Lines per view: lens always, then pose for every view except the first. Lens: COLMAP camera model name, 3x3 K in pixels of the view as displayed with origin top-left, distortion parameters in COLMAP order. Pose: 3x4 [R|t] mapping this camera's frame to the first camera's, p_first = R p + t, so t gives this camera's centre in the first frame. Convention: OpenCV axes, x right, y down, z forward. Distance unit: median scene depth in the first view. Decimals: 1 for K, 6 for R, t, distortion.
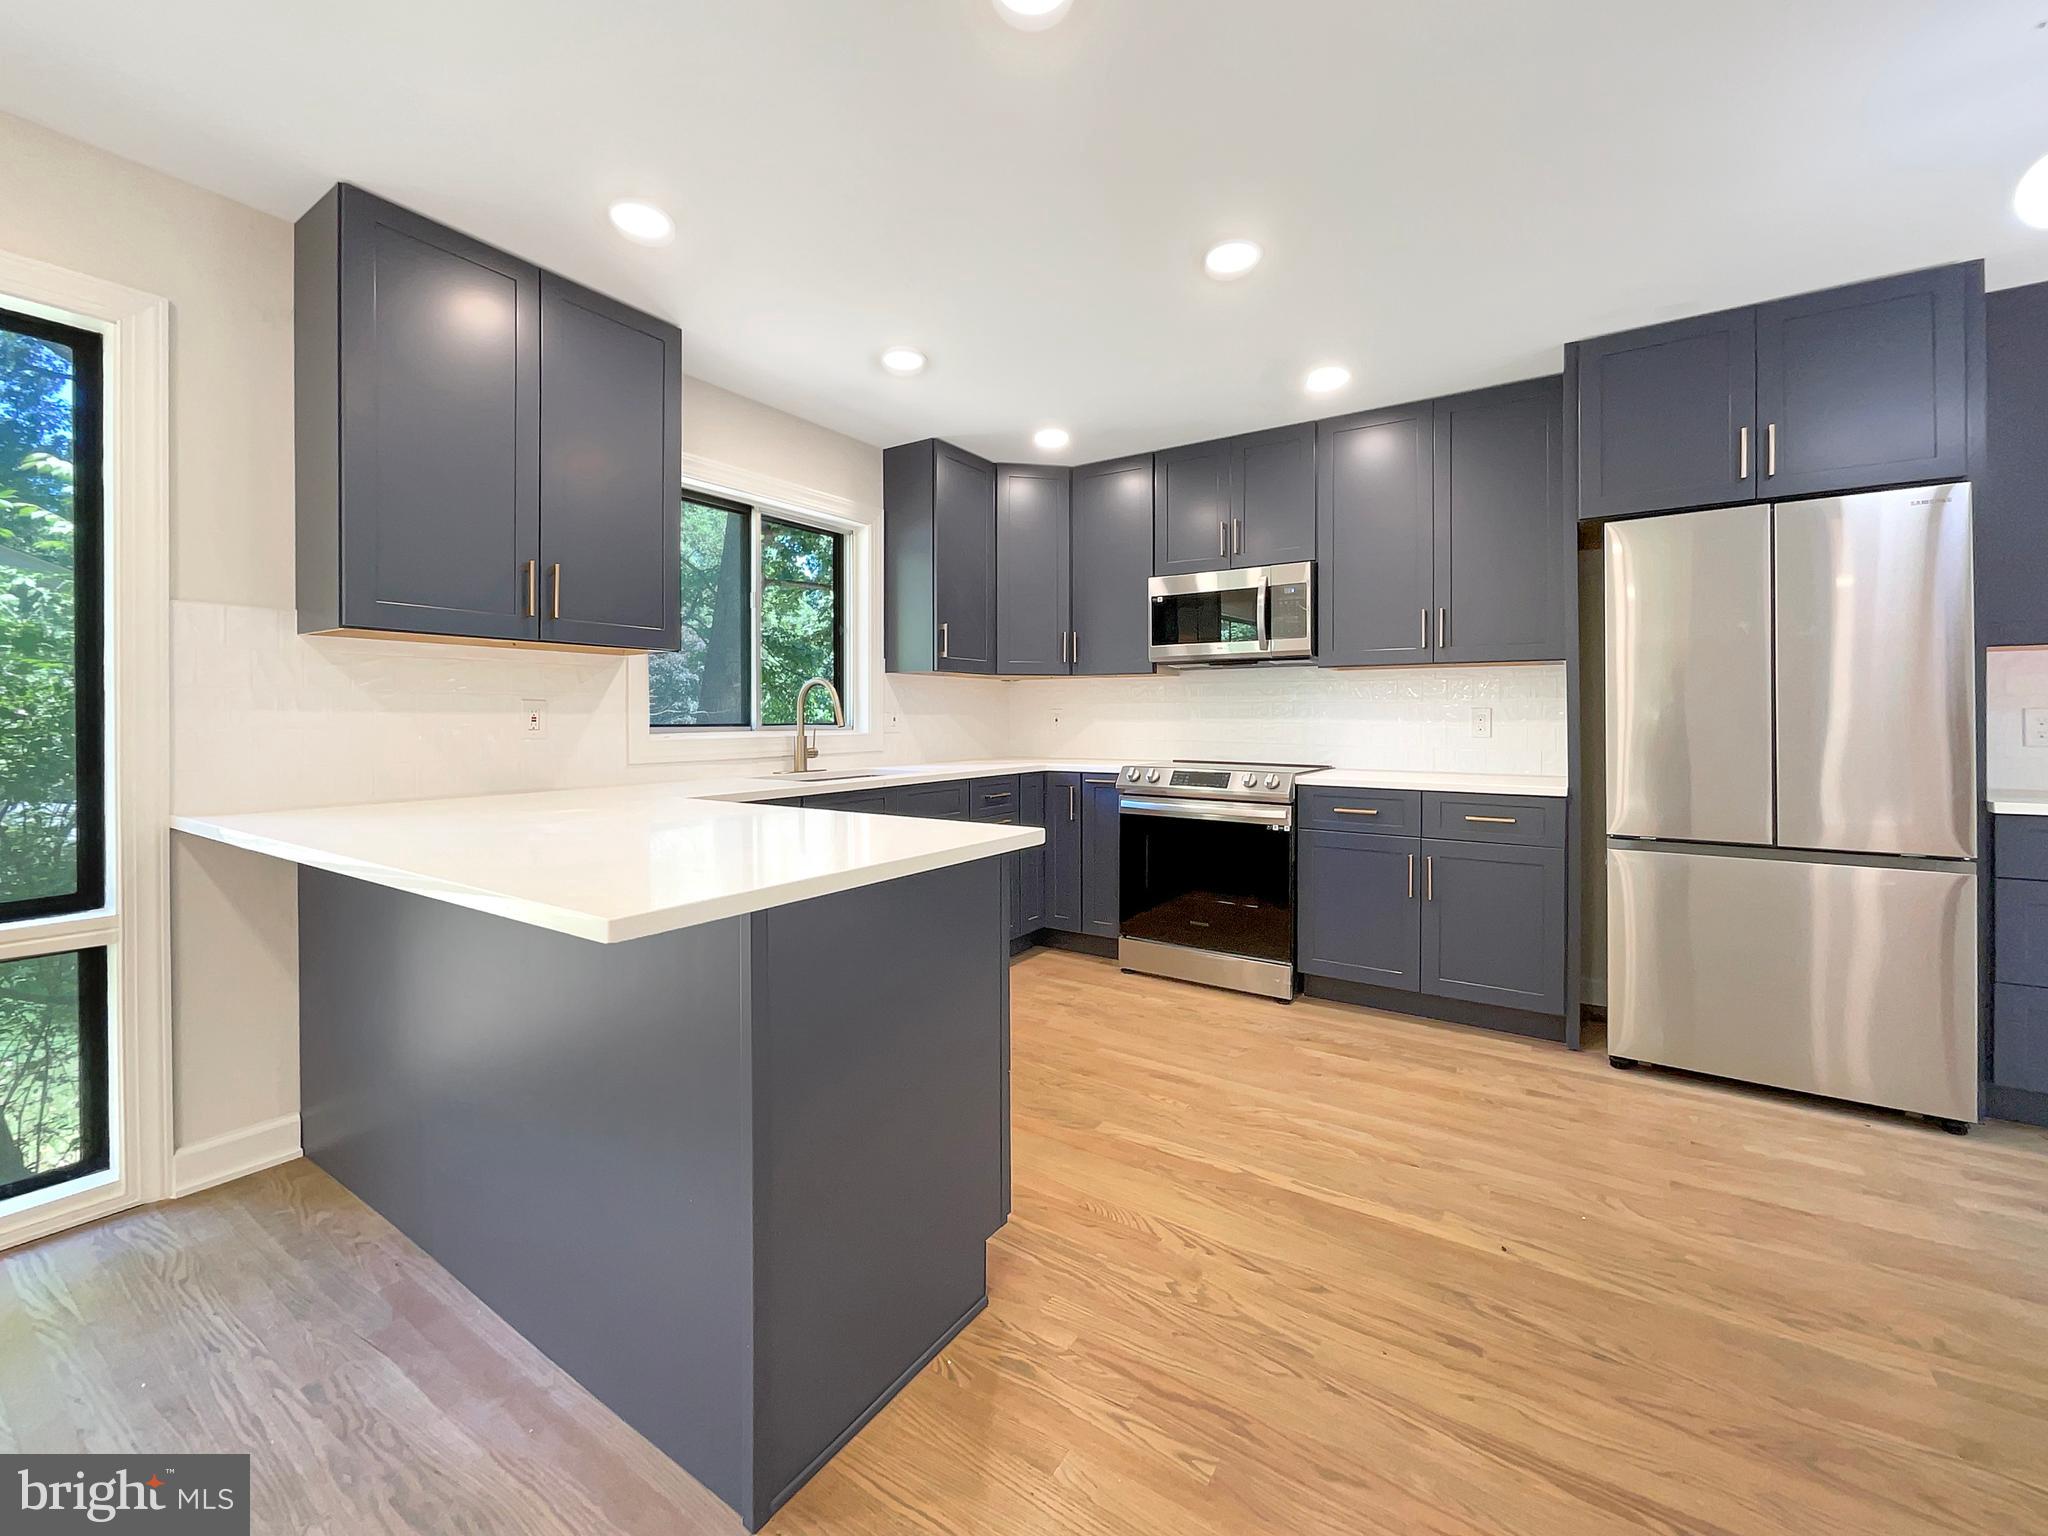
lens RADIAL K [[836.5, 0, 1019.2], [0, 836.5, 721.8], [0, 0, 1]] dist [-0.001728, -0.000187]
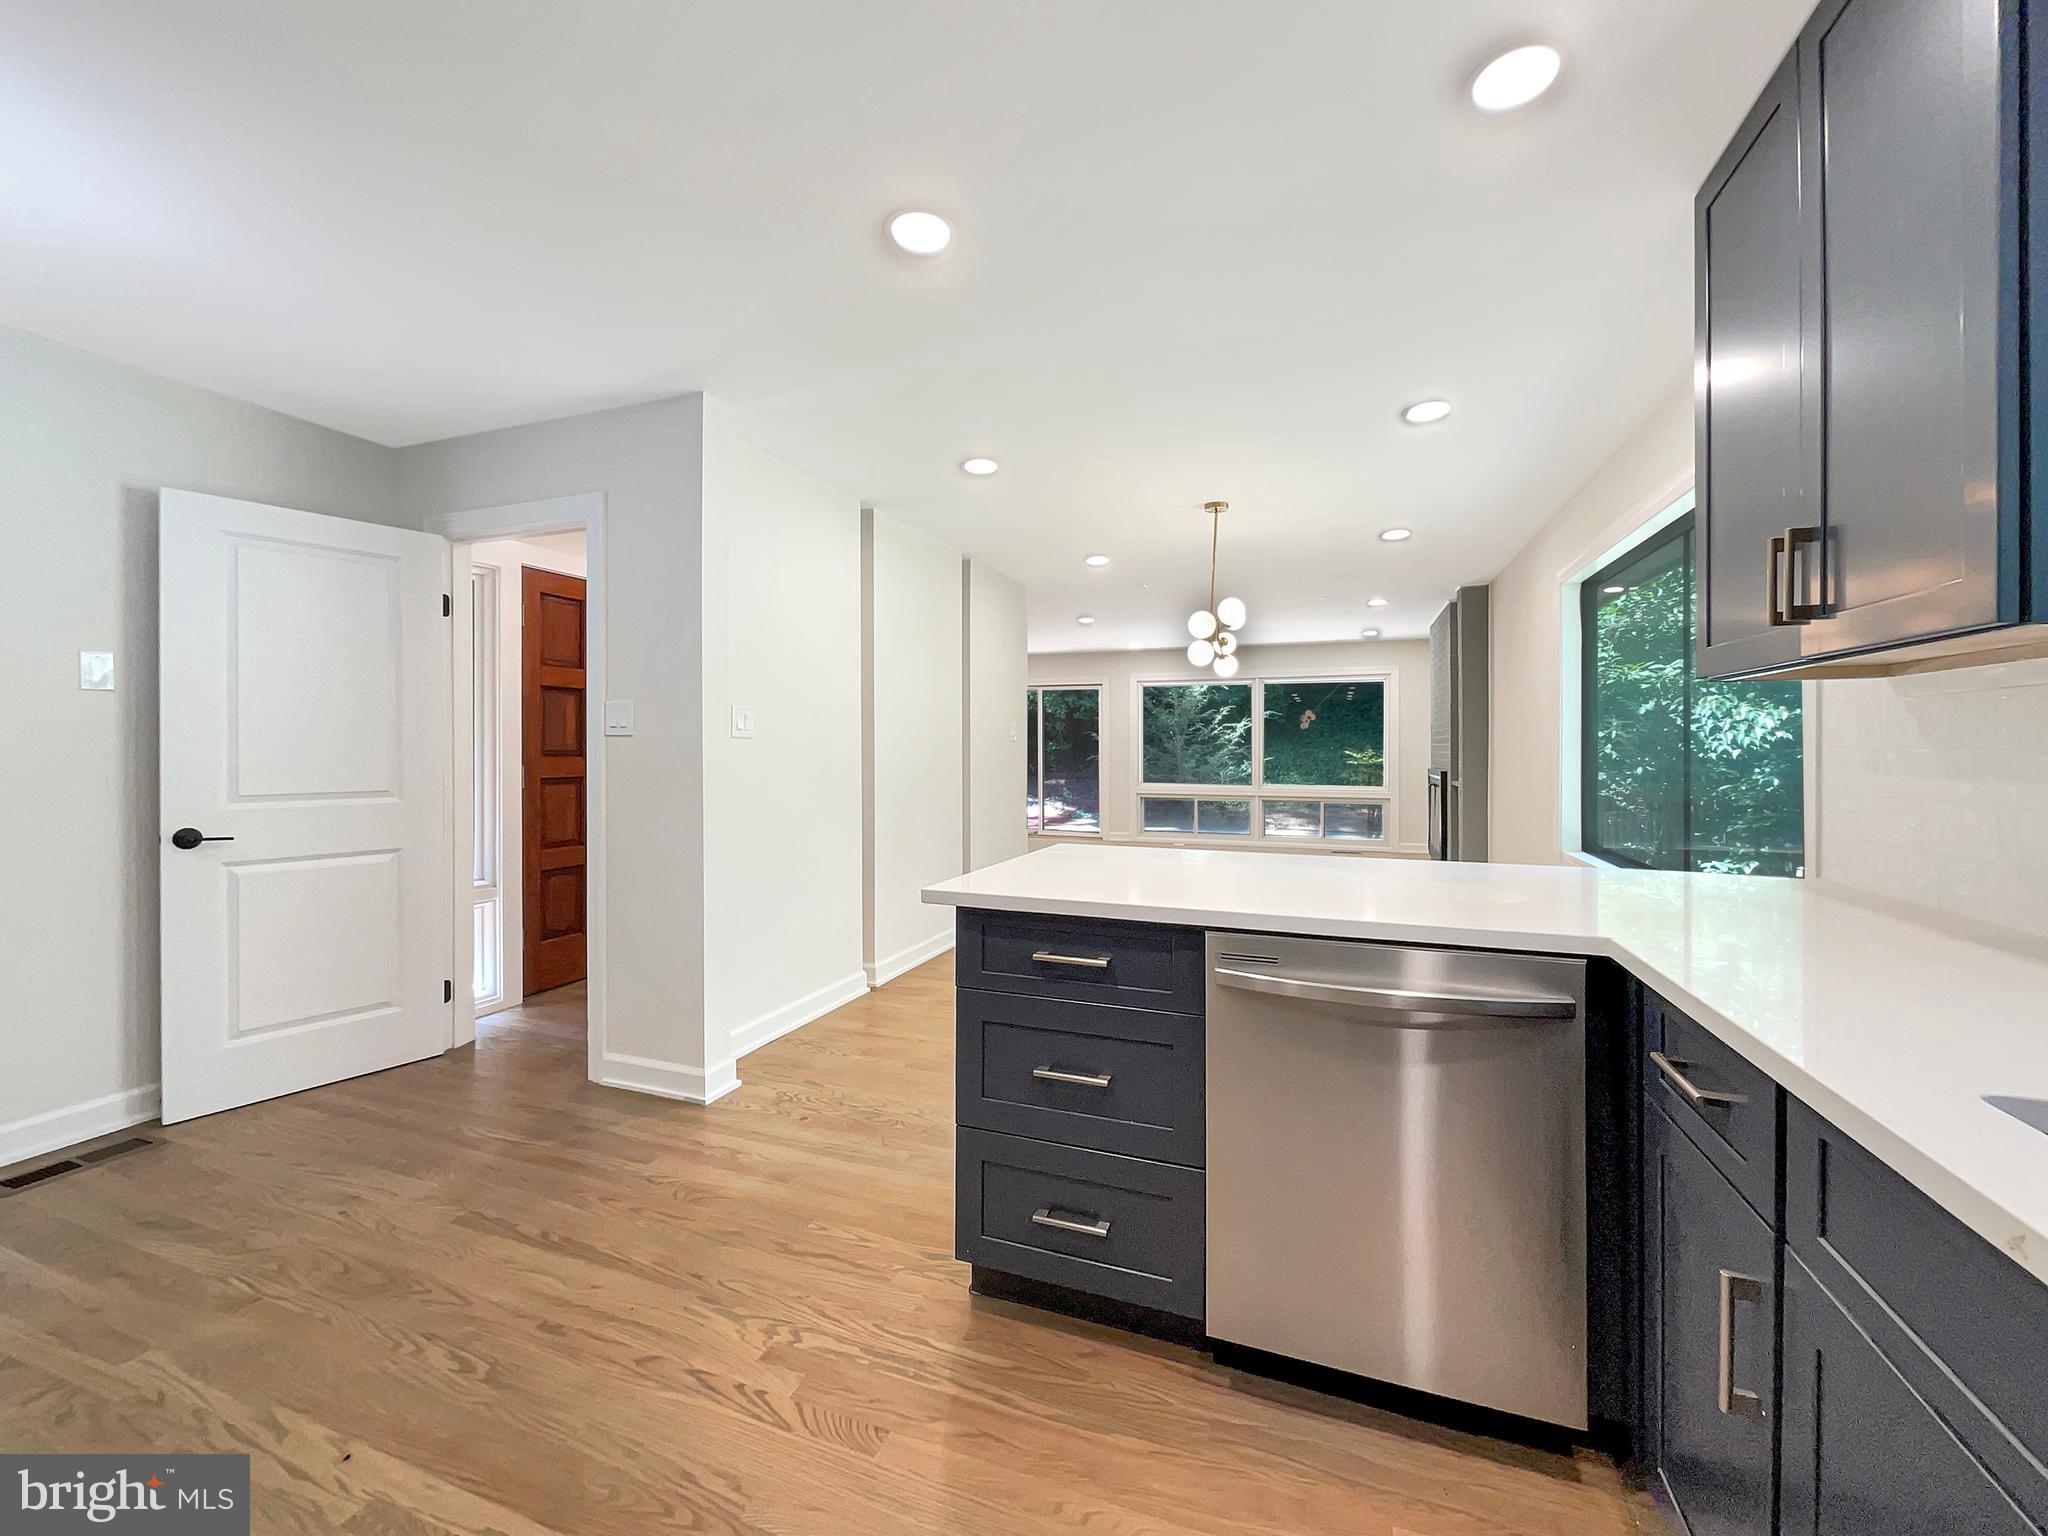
lens RADIAL K [[827.4, 0, 1023.8], [0, 827.4, 745.3], [0, 0, 1]] dist [-0.001048, 0.000020]
pose [[-0.973520, -0.001720, -0.228597, 0.087903], [-0.002097, 0.999997, 0.001405, -0.031395], [0.228594, 0.001847, -0.973520, 1.240948]]
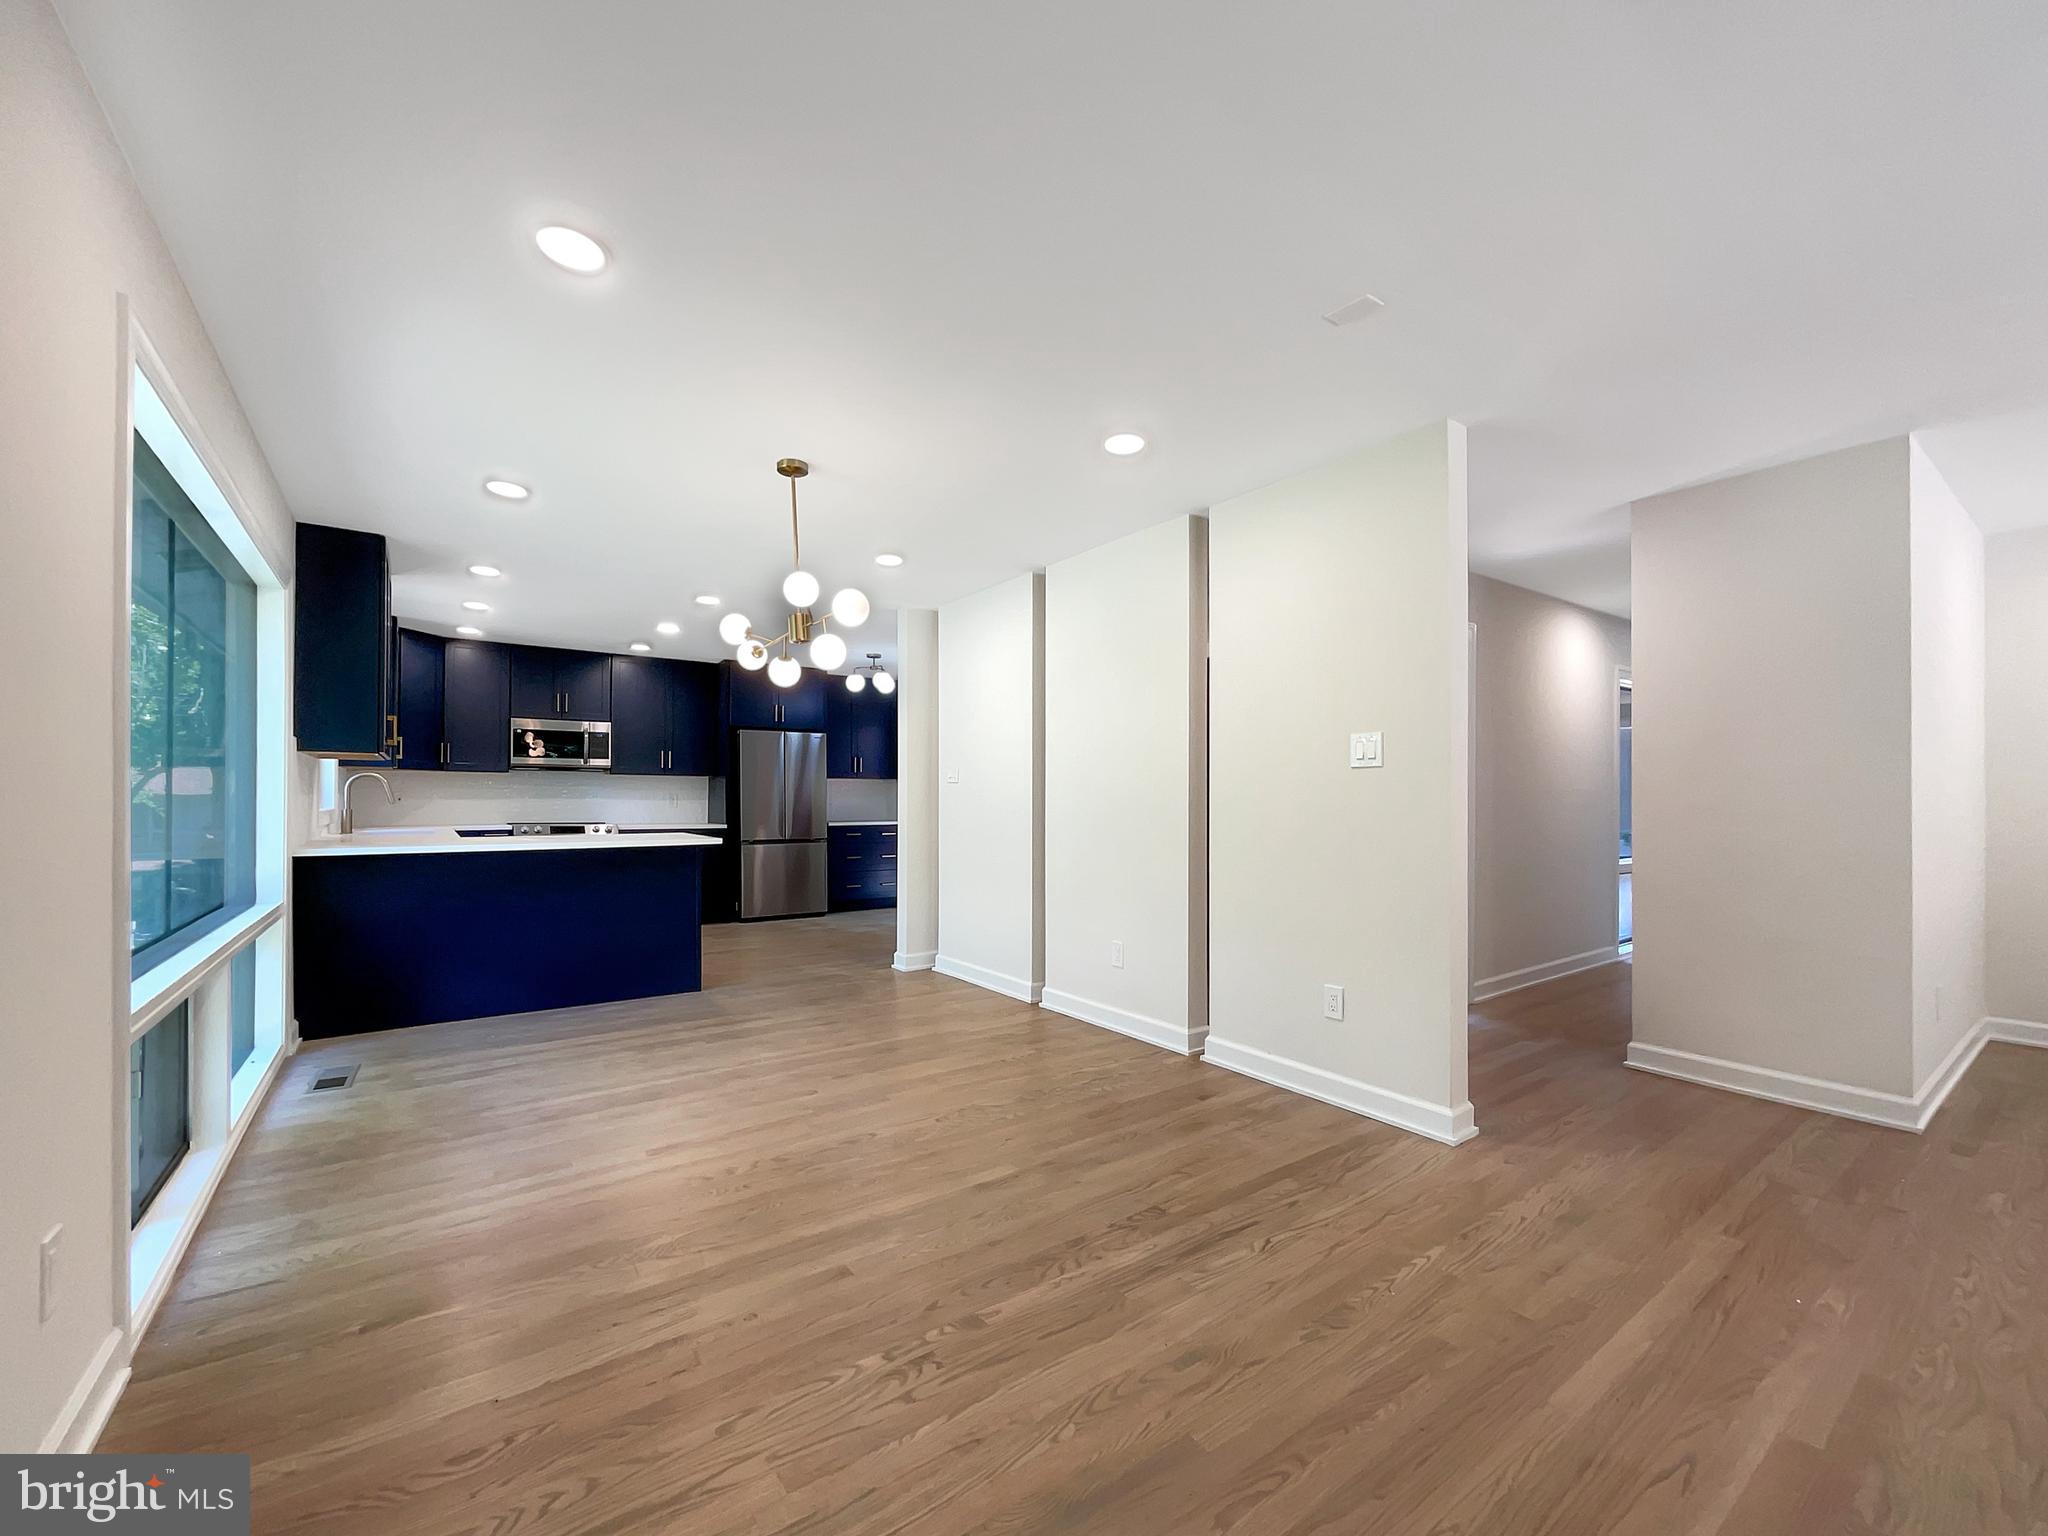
lens RADIAL K [[829.3, 0, 1022.3], [0, 829.3, 794.8], [0, 0, 1]] dist [0.000570, 0.000283]
pose [[0.344249, 0.006842, 0.938854, -1.567365], [0.001551, 0.999968, -0.007856, 0.004377], [-0.938877, 0.004161, 0.344227, -0.834114]]
